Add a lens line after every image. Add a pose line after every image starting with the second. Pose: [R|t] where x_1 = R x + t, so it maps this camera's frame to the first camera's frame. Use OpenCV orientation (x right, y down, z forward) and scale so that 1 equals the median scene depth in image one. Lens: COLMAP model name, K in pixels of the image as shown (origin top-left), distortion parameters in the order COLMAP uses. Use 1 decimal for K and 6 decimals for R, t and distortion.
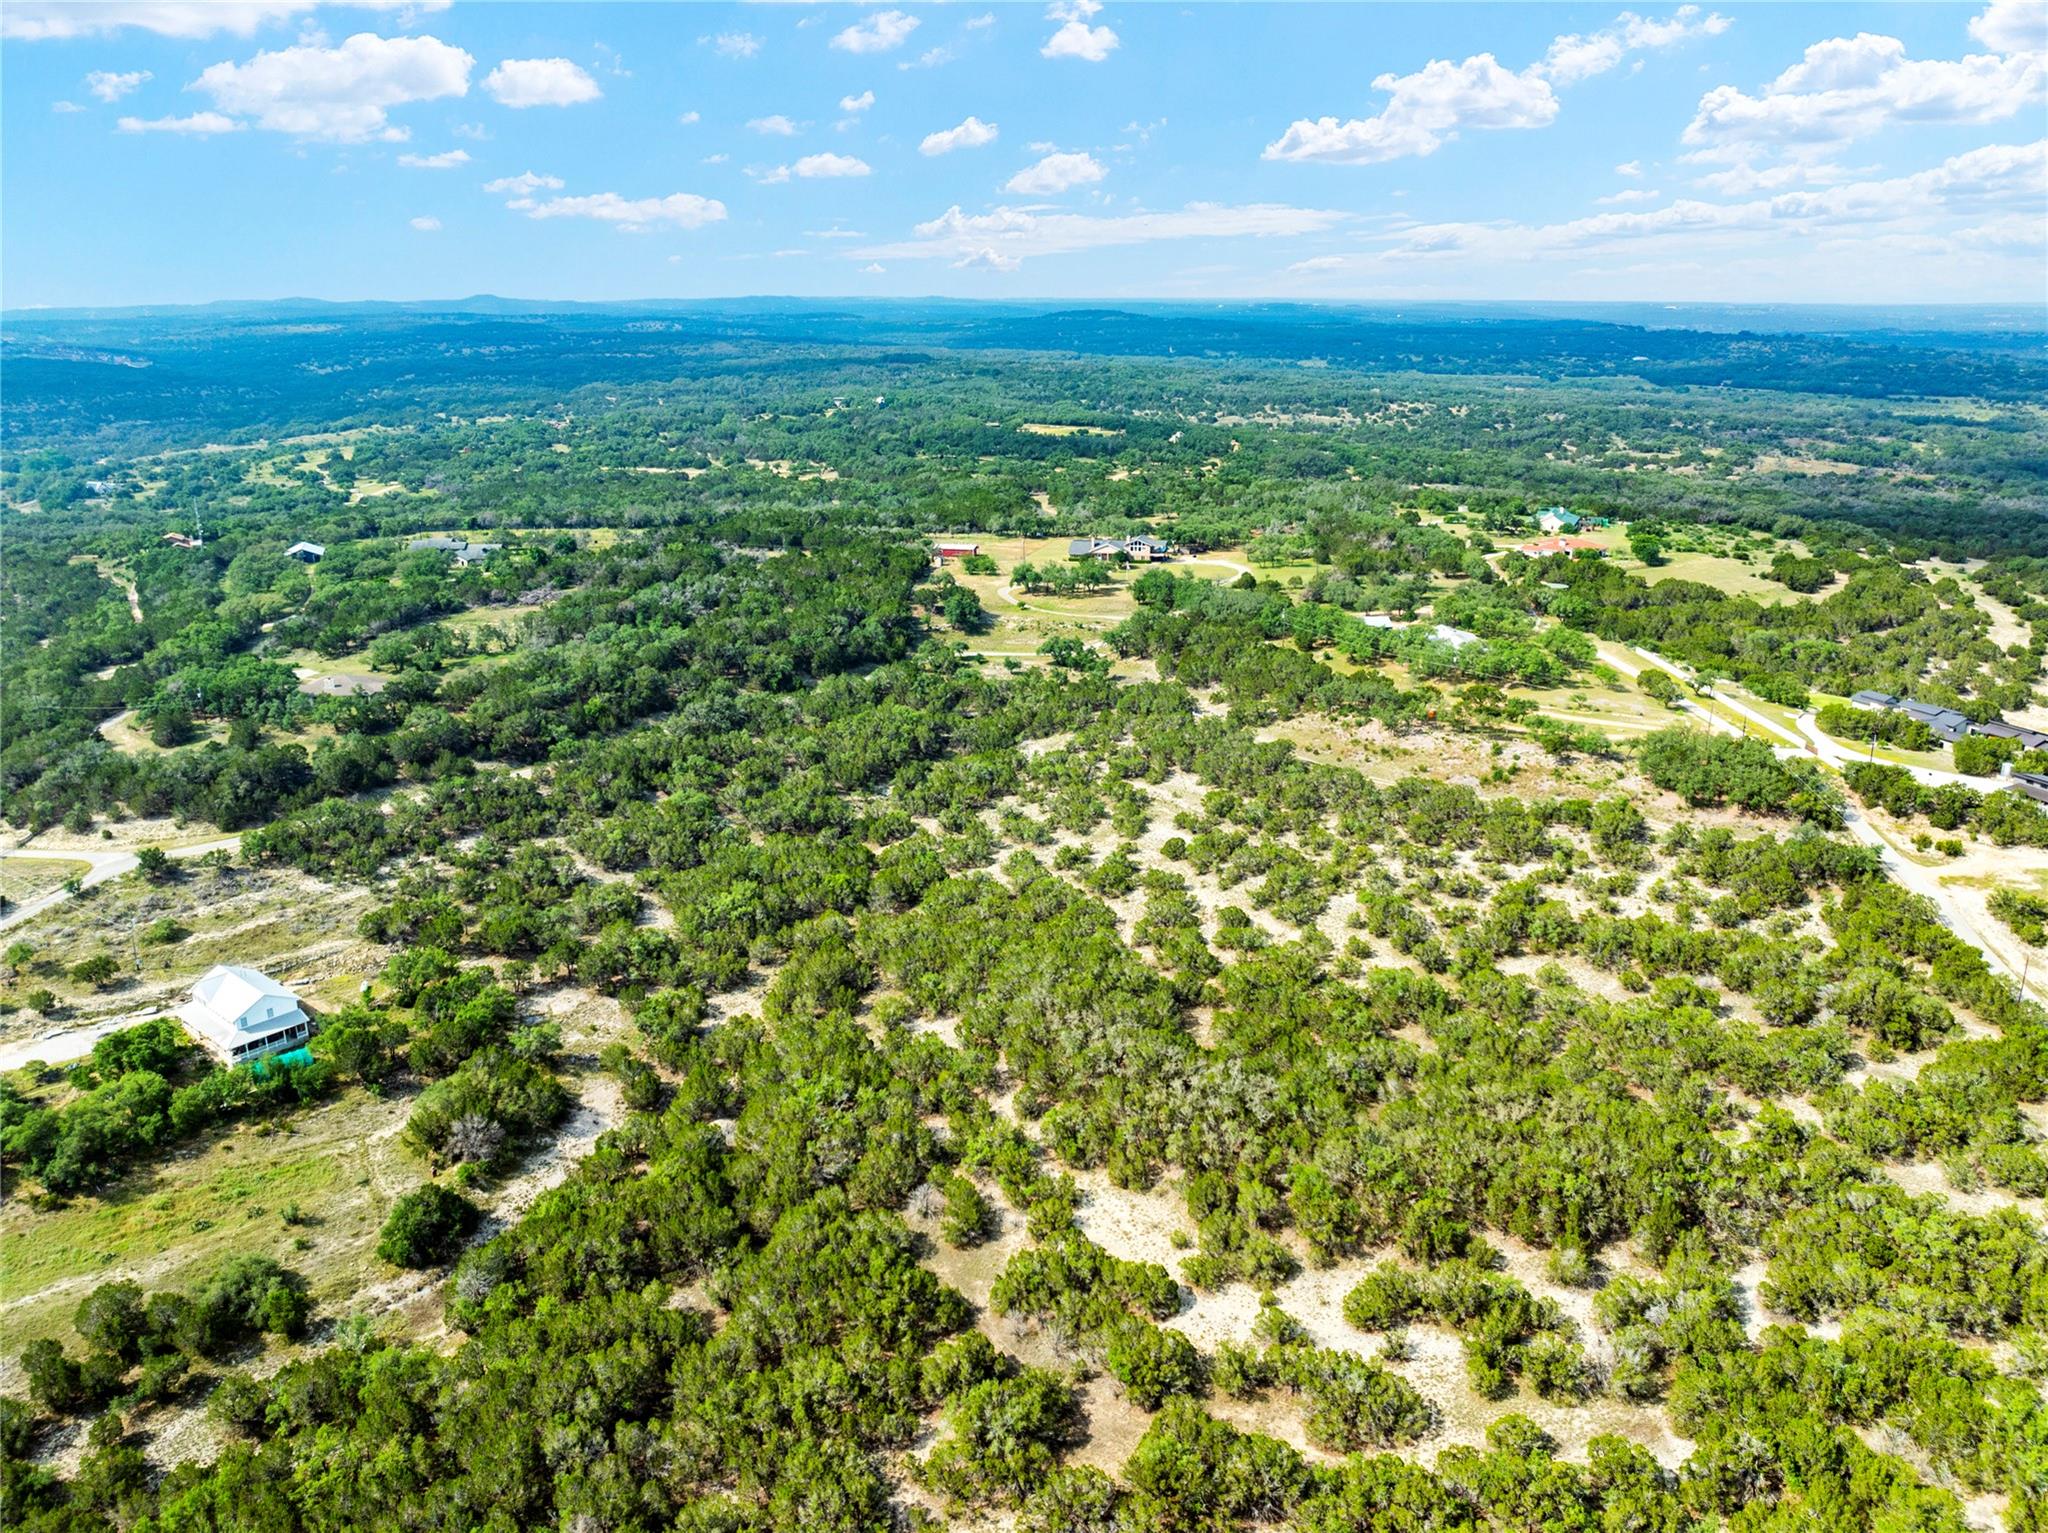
lens RADIAL K [[1488.6, 0, 1024.0], [0, 1488.6, 766.5], [0, 0, 1]] dist [-0.035641, -0.006335]
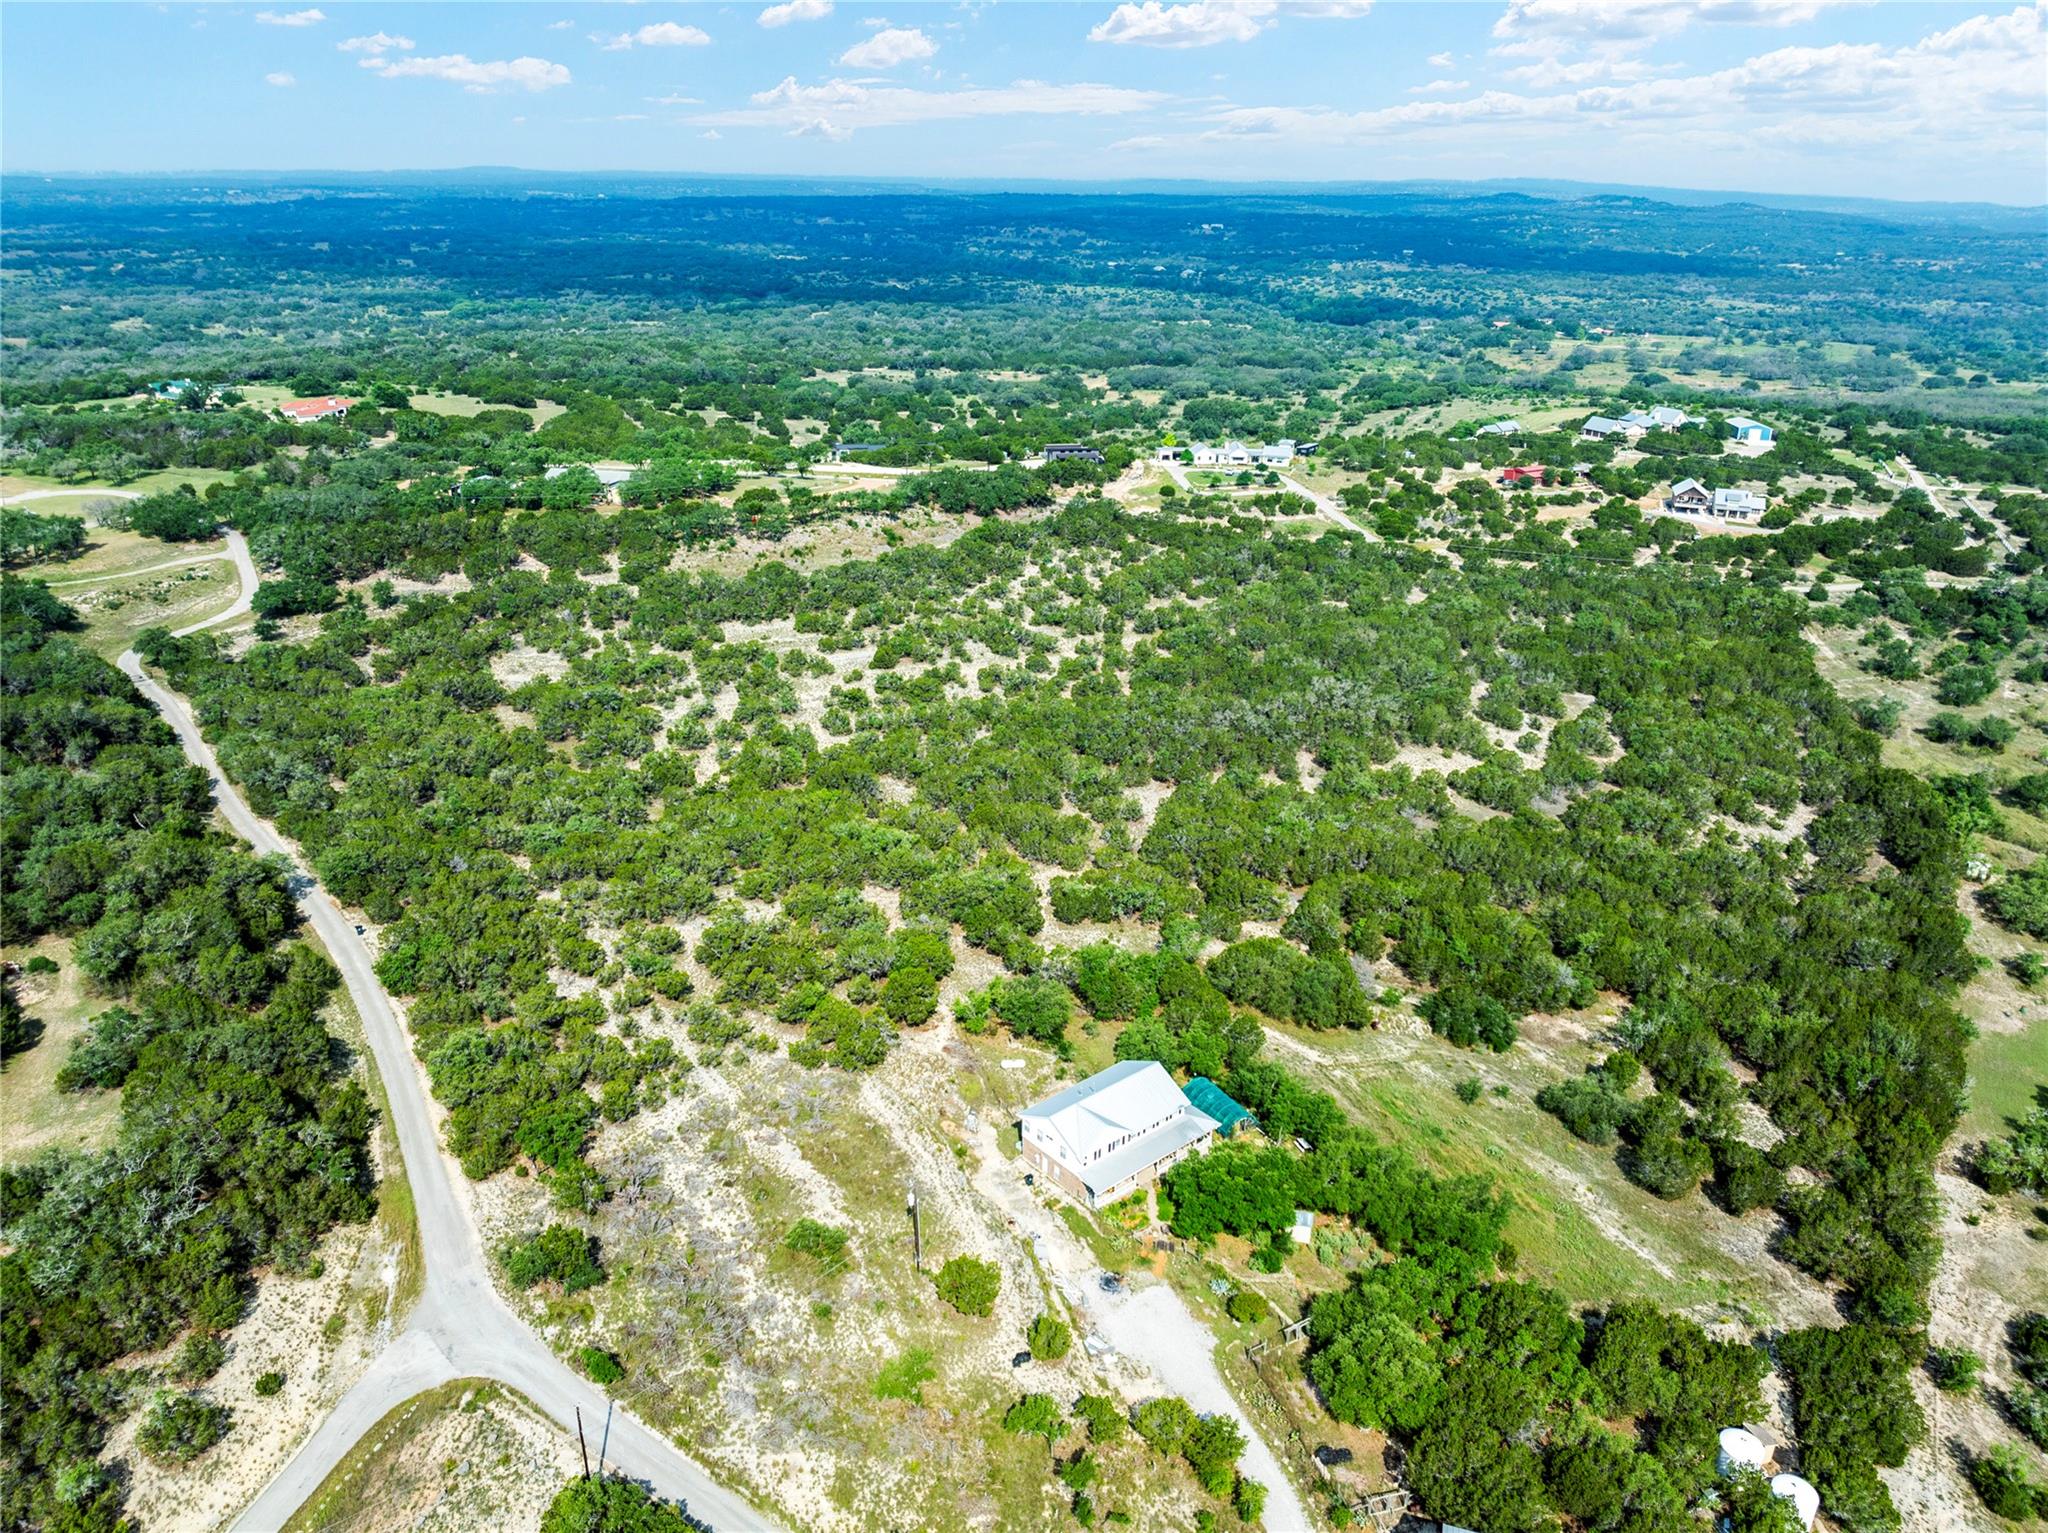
lens RADIAL K [[1421.8, 0, 1042.0], [0, 1421.8, 765.7], [0, 0, 1]] dist [-0.041538, 0.007761]
pose [[0.174345, -0.365411, 0.914373, -0.882354], [0.280021, 0.908655, 0.309733, -0.166094], [-0.944030, 0.202043, 0.260742, 0.663119]]
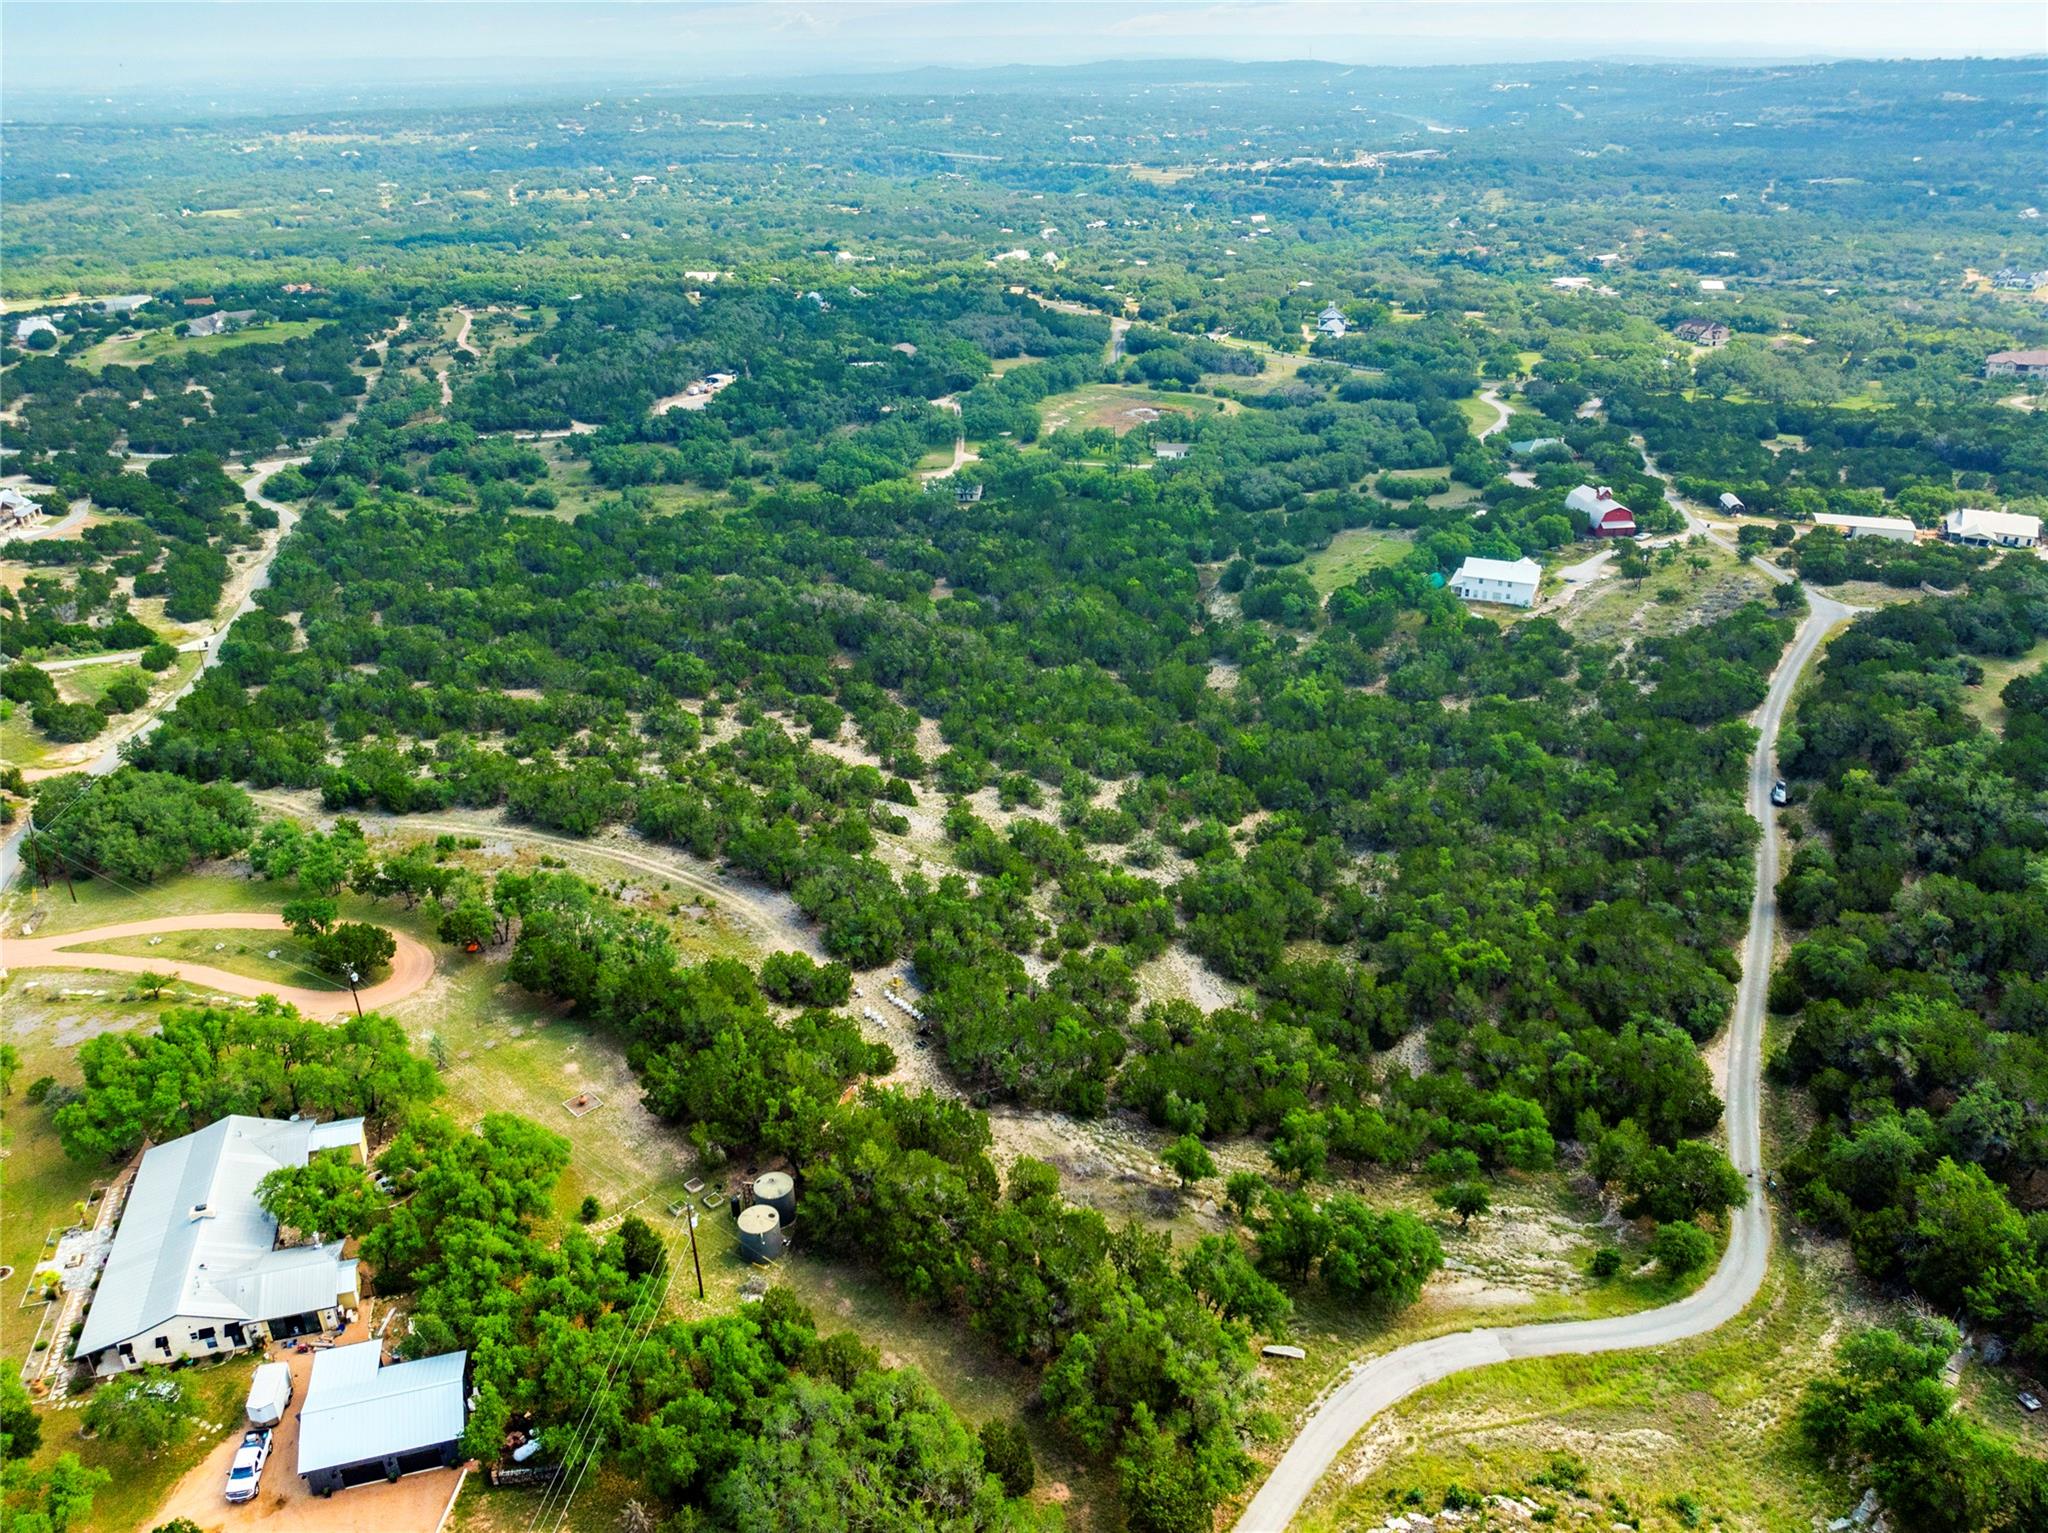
lens RADIAL K [[1541.8, 0, 1024.0], [0, 1541.8, 766.5], [0, 0, 1]] dist [-0.043644, 0.000398]
pose [[-0.966761, 0.128665, -0.220949, 0.230235], [-0.056711, 0.734726, 0.675989, -0.558538], [0.249313, 0.666051, -0.703008, 1.672576]]
